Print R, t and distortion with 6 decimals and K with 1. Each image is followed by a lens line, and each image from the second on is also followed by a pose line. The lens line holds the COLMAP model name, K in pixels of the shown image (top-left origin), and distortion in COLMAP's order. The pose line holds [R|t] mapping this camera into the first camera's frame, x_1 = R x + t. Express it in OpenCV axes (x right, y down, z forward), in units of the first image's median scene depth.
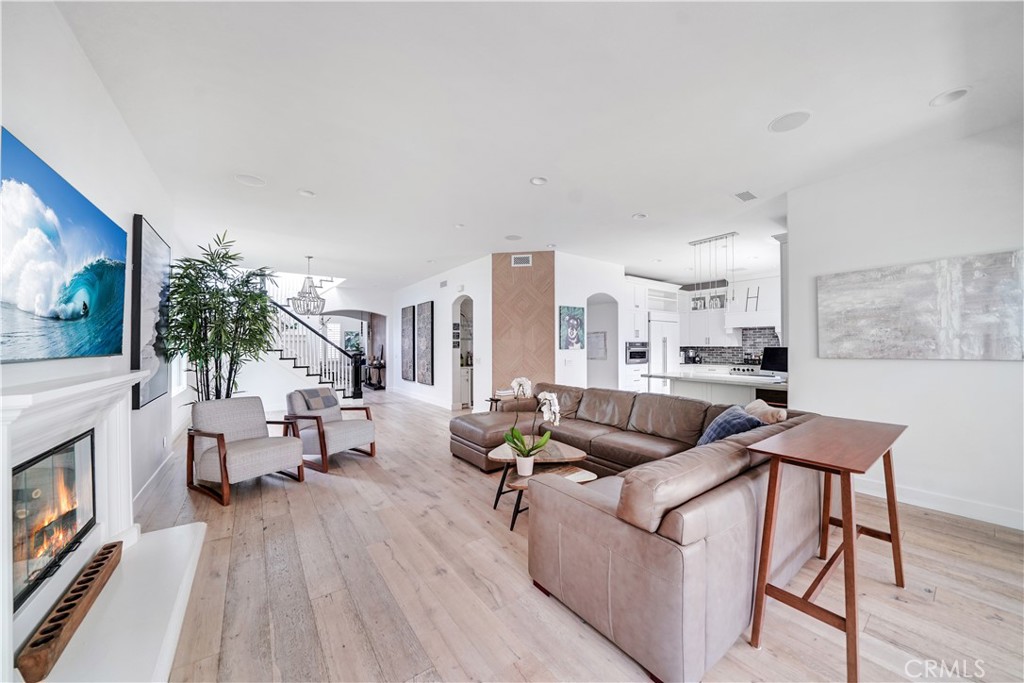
lens RADIAL K [[349.1, 0, 507.8], [0, 349.1, 342.7], [0, 0, 1]] dist [-0.017858, 0.000178]
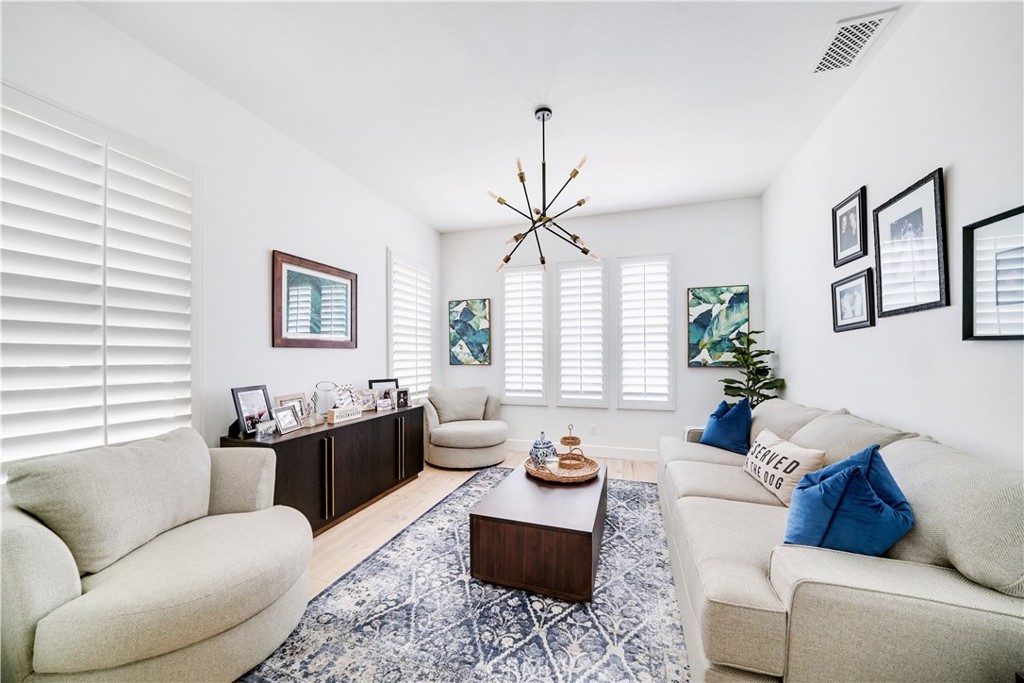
lens RADIAL K [[367.7, 0, 497.7], [0, 367.7, 350.9], [0, 0, 1]] dist [-0.020226, 0.000871]
pose [[0.568411, -0.014700, -0.822613, -1.835722], [0.008821, 0.999892, -0.011773, 0.080348], [0.822697, -0.000565, 0.568480, 4.107632]]
